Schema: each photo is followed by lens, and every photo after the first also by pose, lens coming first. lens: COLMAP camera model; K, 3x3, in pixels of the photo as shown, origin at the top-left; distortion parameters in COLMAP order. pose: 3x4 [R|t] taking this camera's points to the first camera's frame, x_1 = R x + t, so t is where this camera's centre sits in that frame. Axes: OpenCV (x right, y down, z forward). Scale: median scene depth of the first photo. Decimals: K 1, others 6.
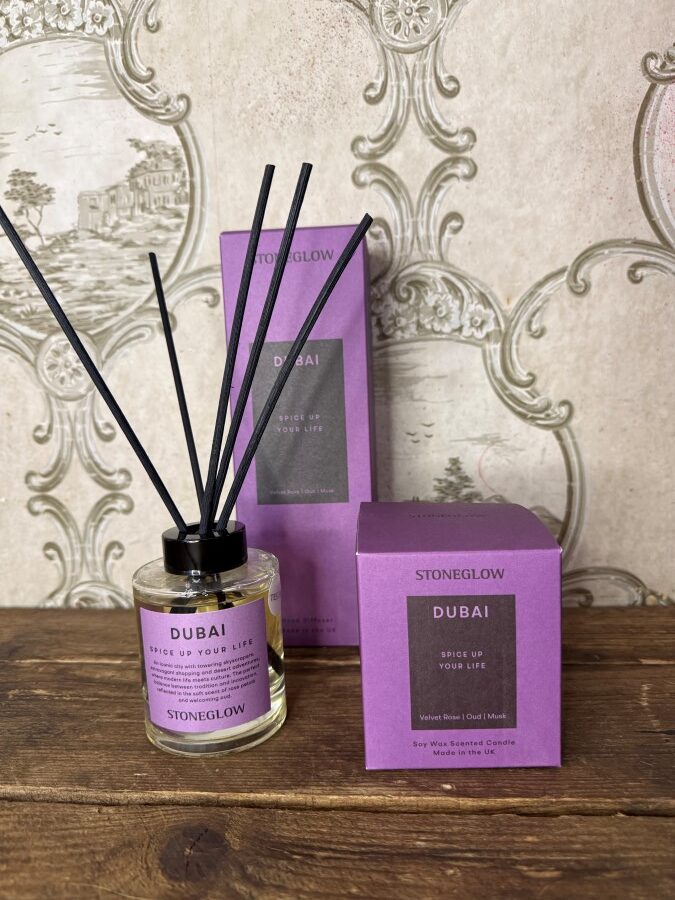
lens RADIAL K [[678.9, 0, 337.5], [0, 678.9, 450.0], [0, 0, 1]] dist [-0.005007, -0.006666]
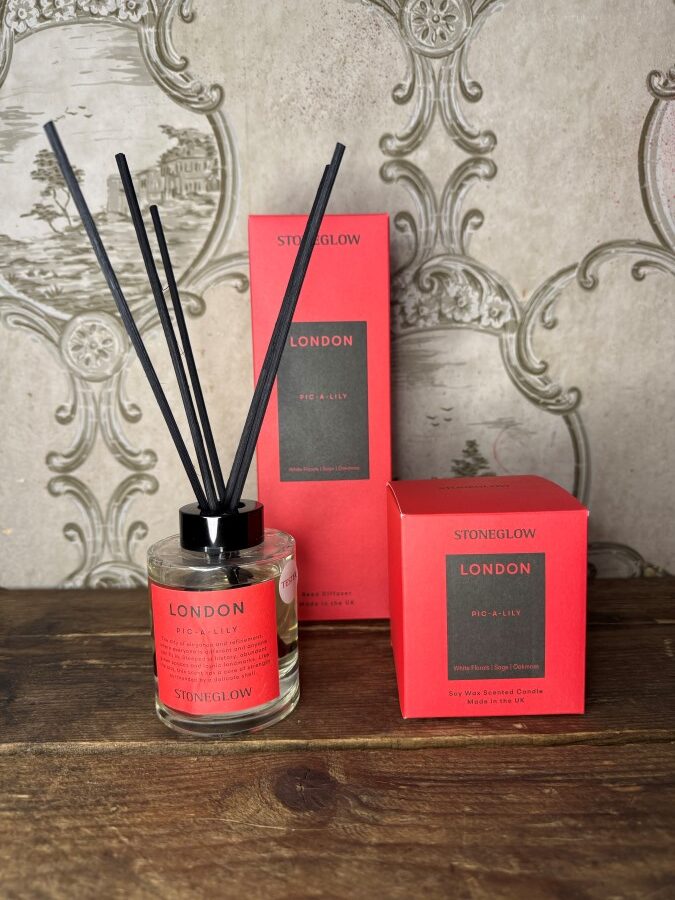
lens RADIAL K [[678.9, 0, 337.5], [0, 678.9, 450.0], [0, 0, 1]] dist [-0.005007, -0.006666]
pose [[0.995548, 0.006502, 0.094028, -0.139252], [-0.005950, 0.999963, -0.006152, 0.035246], [-0.094065, 0.005565, 0.995551, -0.038454]]
